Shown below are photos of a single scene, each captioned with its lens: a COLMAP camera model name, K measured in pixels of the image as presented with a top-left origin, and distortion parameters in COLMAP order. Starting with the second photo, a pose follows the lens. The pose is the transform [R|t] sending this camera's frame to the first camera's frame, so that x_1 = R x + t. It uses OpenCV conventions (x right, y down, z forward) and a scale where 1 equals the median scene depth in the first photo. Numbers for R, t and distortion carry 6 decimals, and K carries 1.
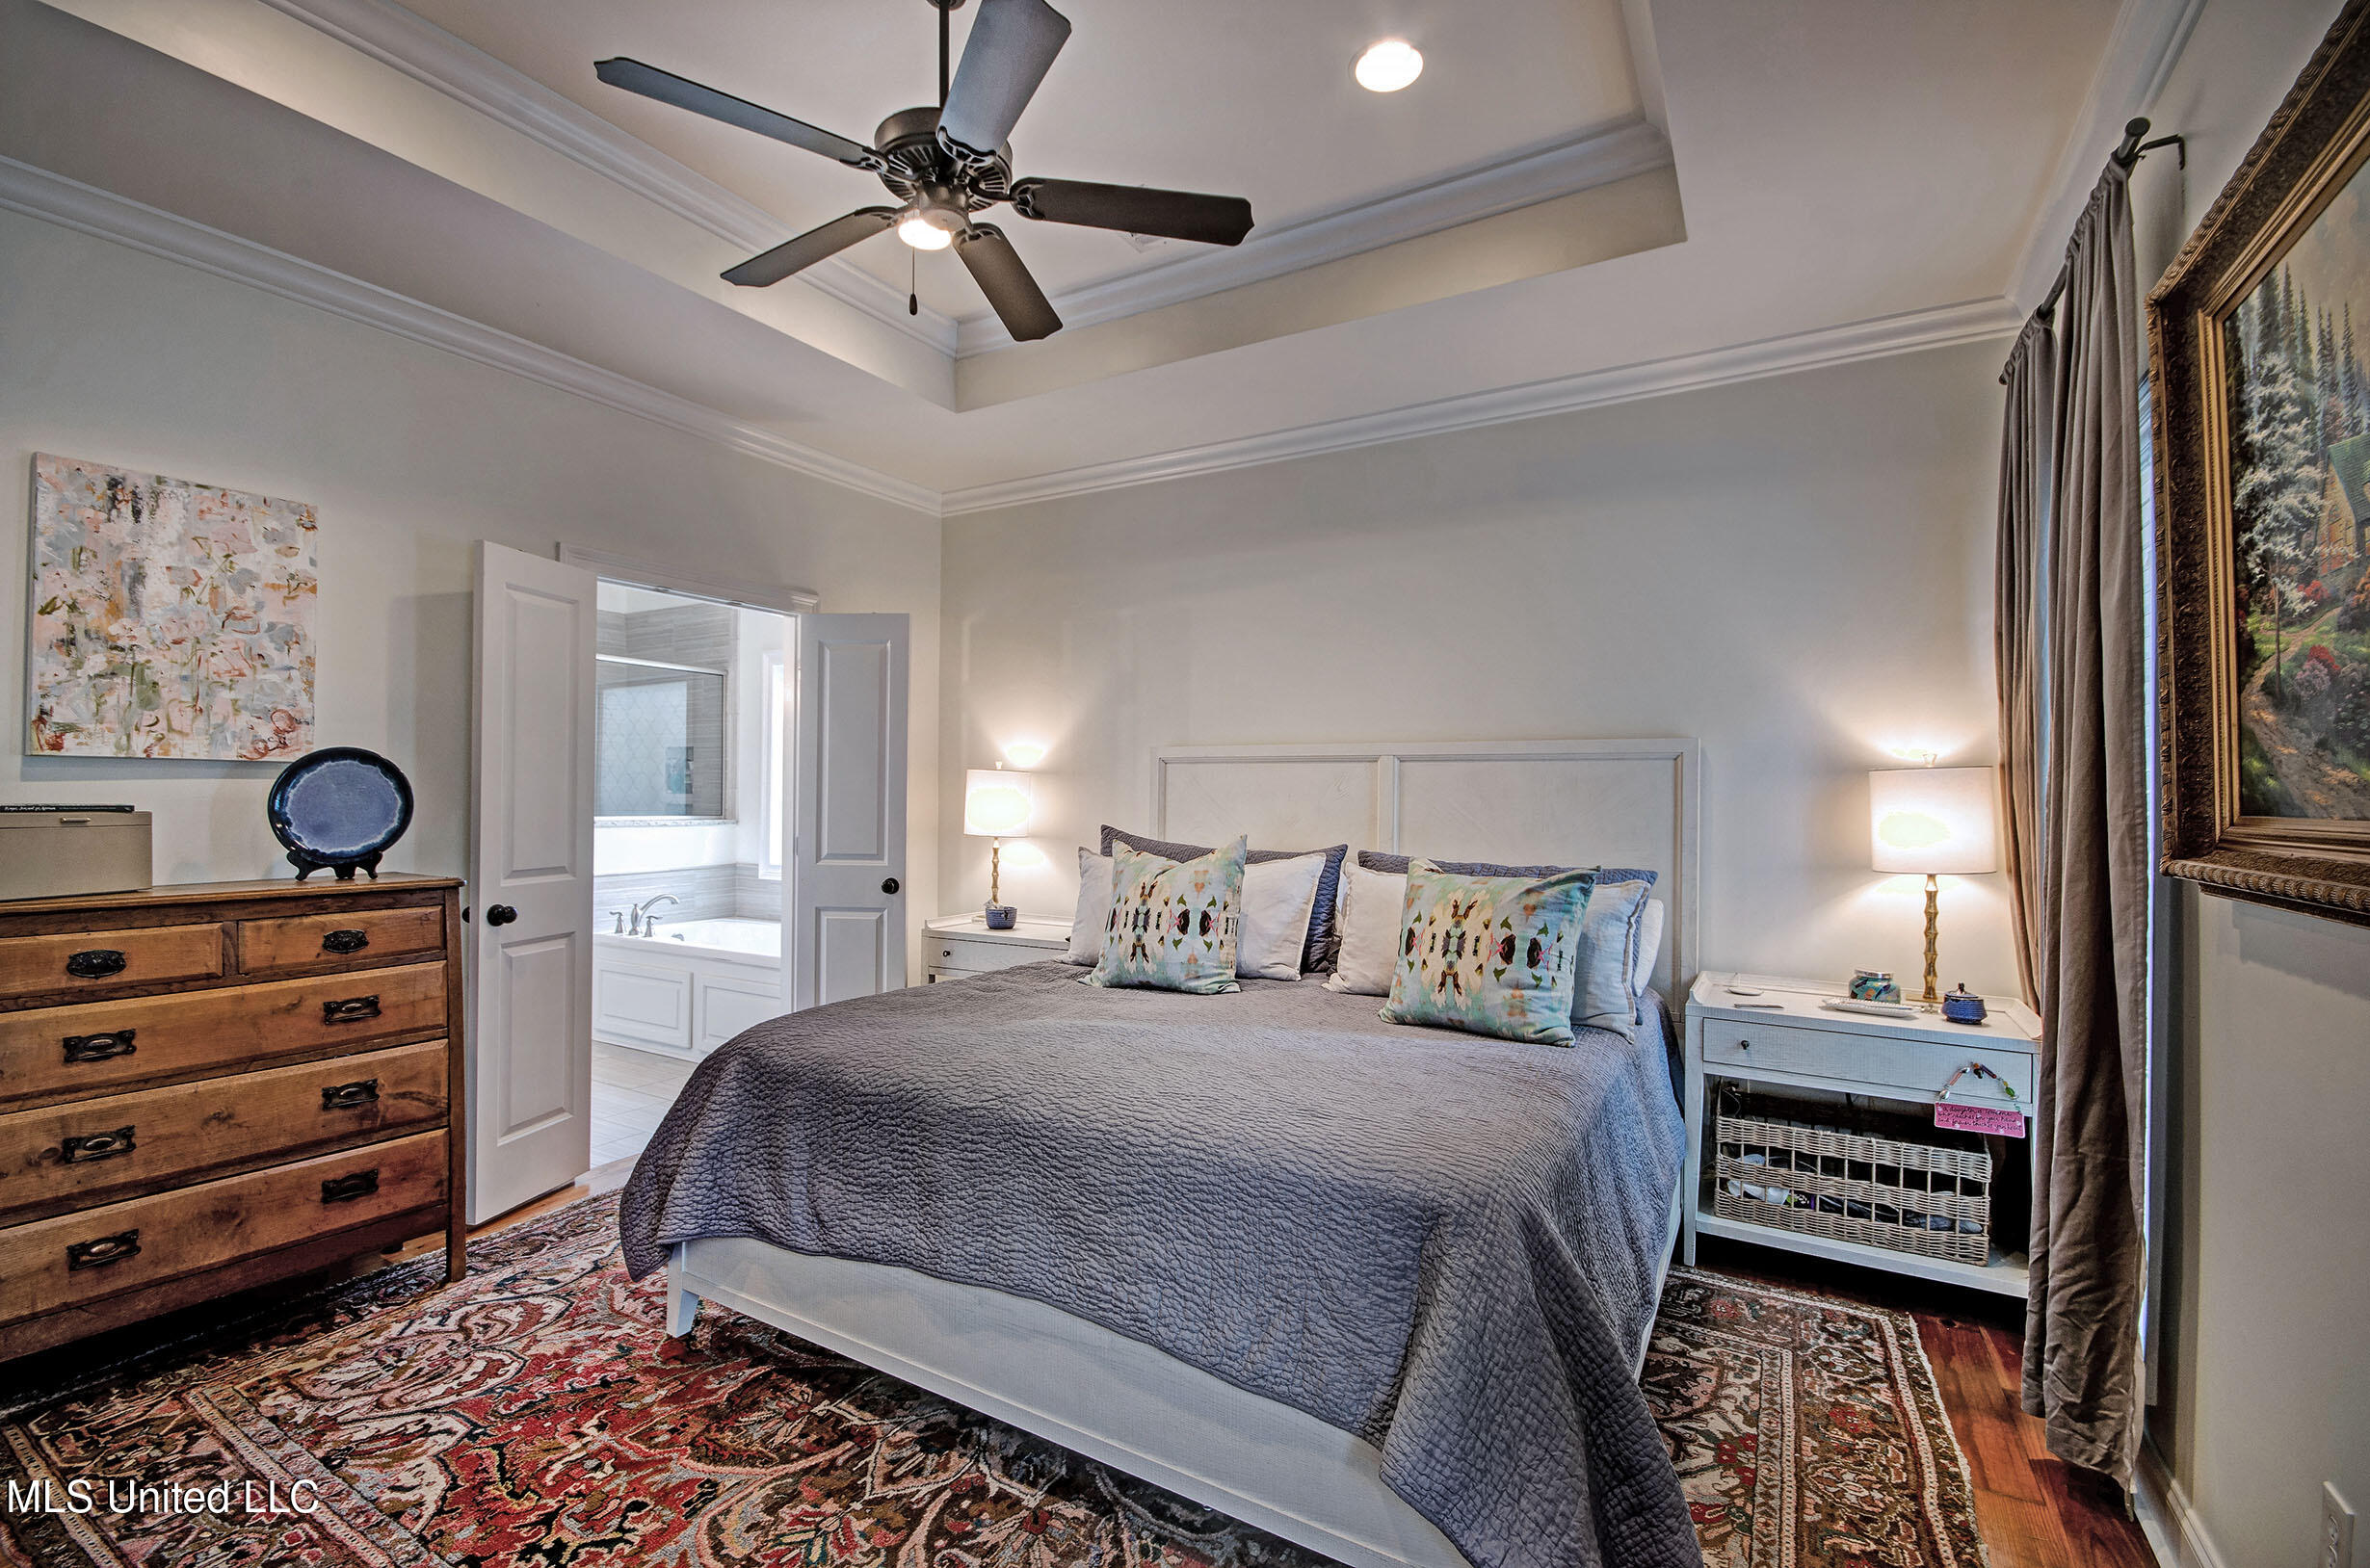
lens RADIAL K [[1033.8, 0, 1156.2], [0, 1033.8, 794.6], [0, 0, 1]] dist [0.013926, -0.017178]
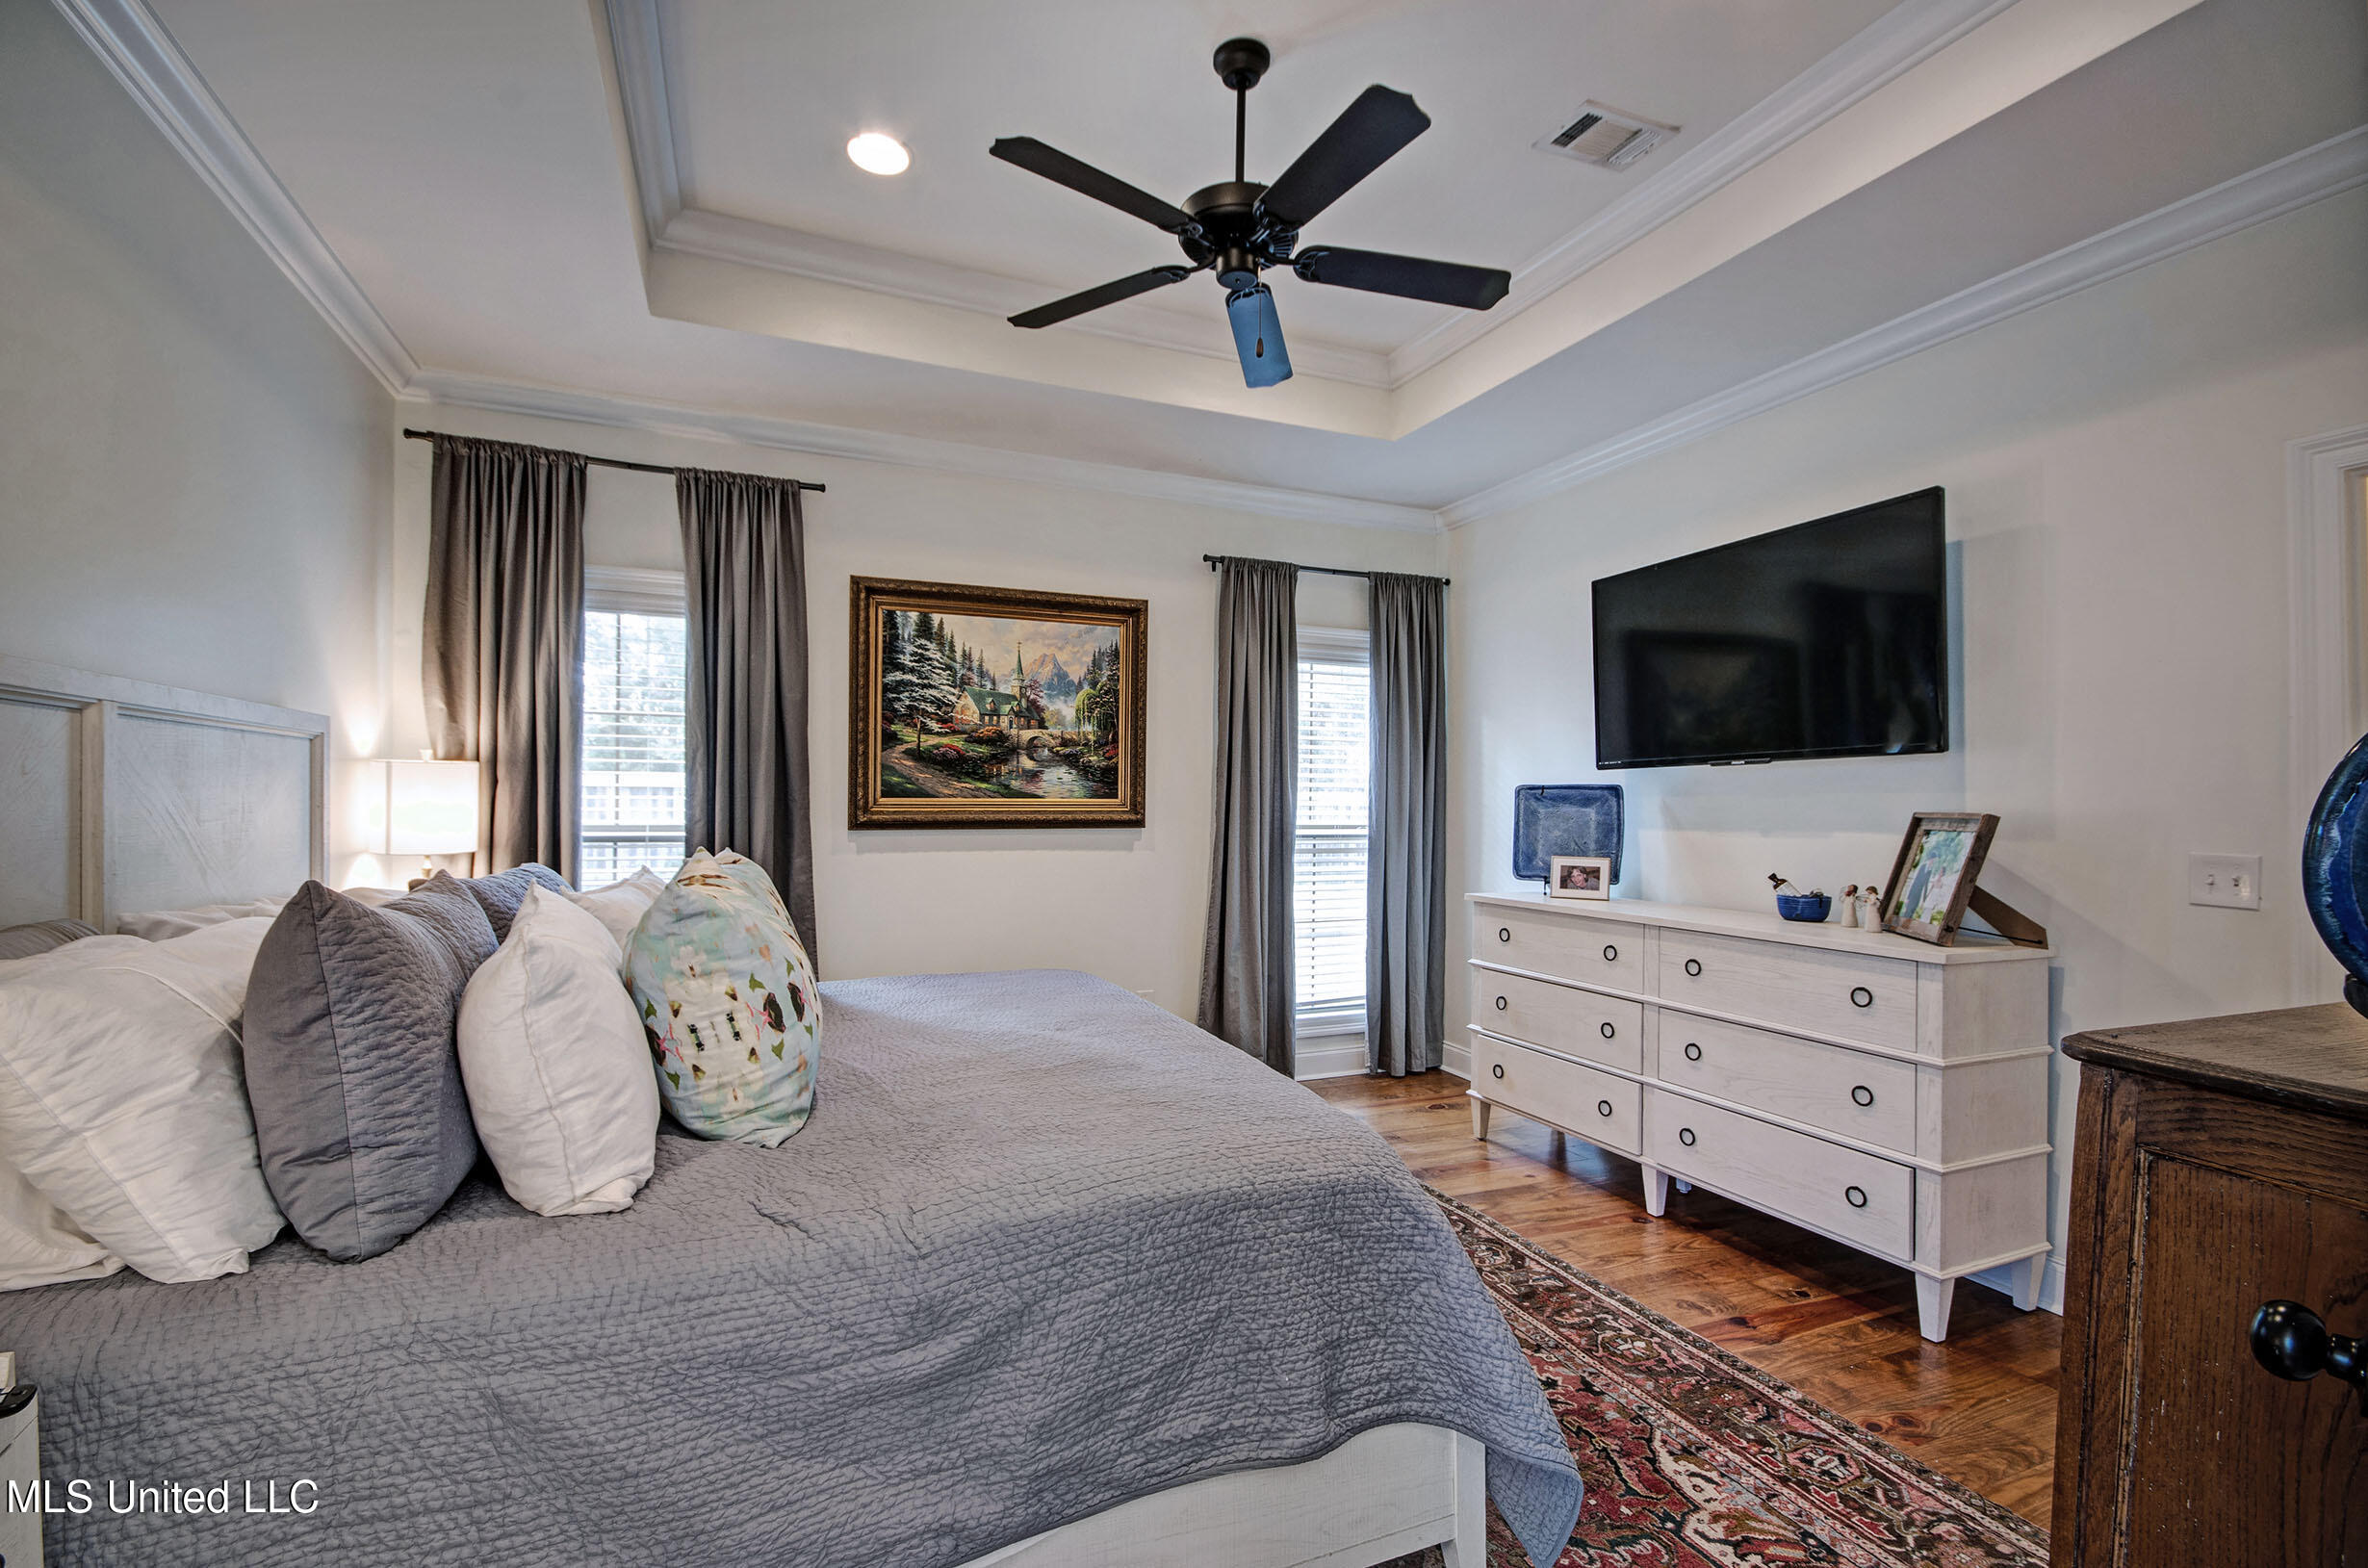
lens RADIAL K [[1036.0, 0, 1197.9], [0, 1036.0, 792.4], [0, 0, 1]] dist [-0.000804, -0.000418]
pose [[-0.820823, -0.010725, 0.571082, -0.767803], [-0.012654, 0.999920, 0.000591, -0.003130], [-0.571043, -0.006741, -0.820893, 1.823066]]
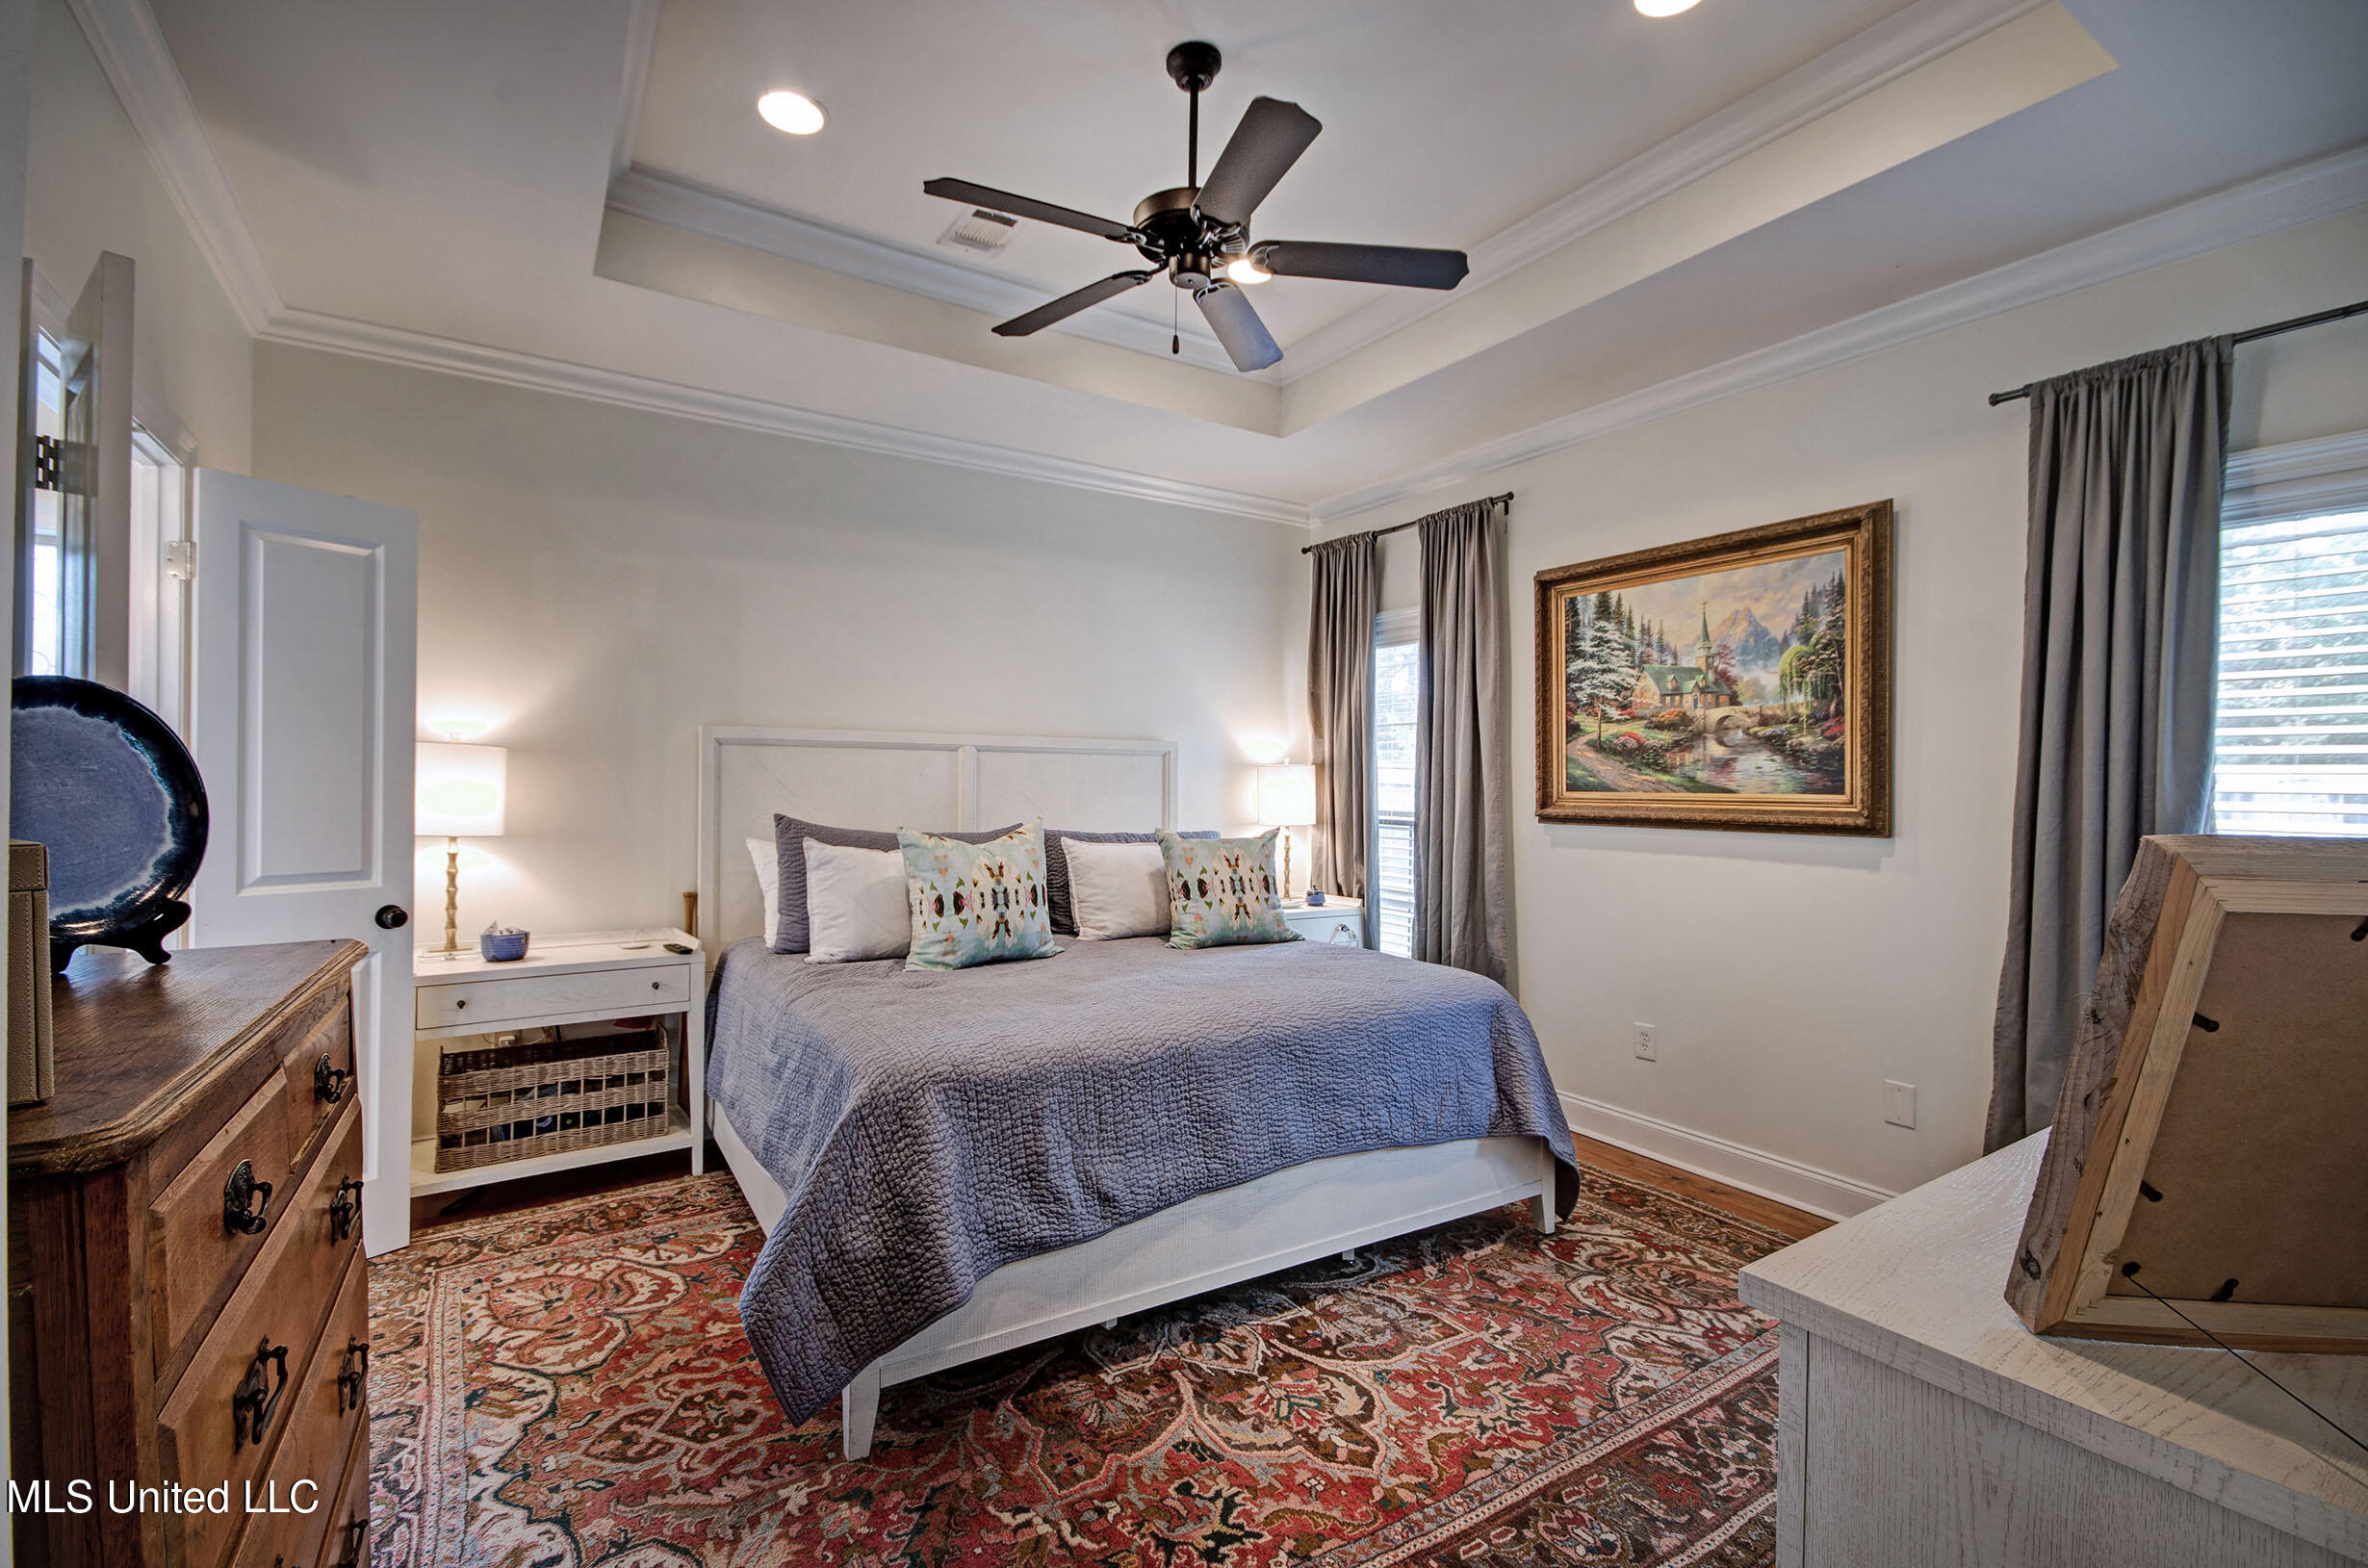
lens RADIAL K [[1070.9, 0, 1168.6], [0, 1070.9, 787.2], [0, 0, 1]] dist [0.008323, -0.000131]
pose [[0.446651, -0.005570, 0.894691, -1.207263], [-0.005319, 0.999946, 0.008880, -0.005954], [-0.894693, -0.008725, 0.446597, 0.459905]]
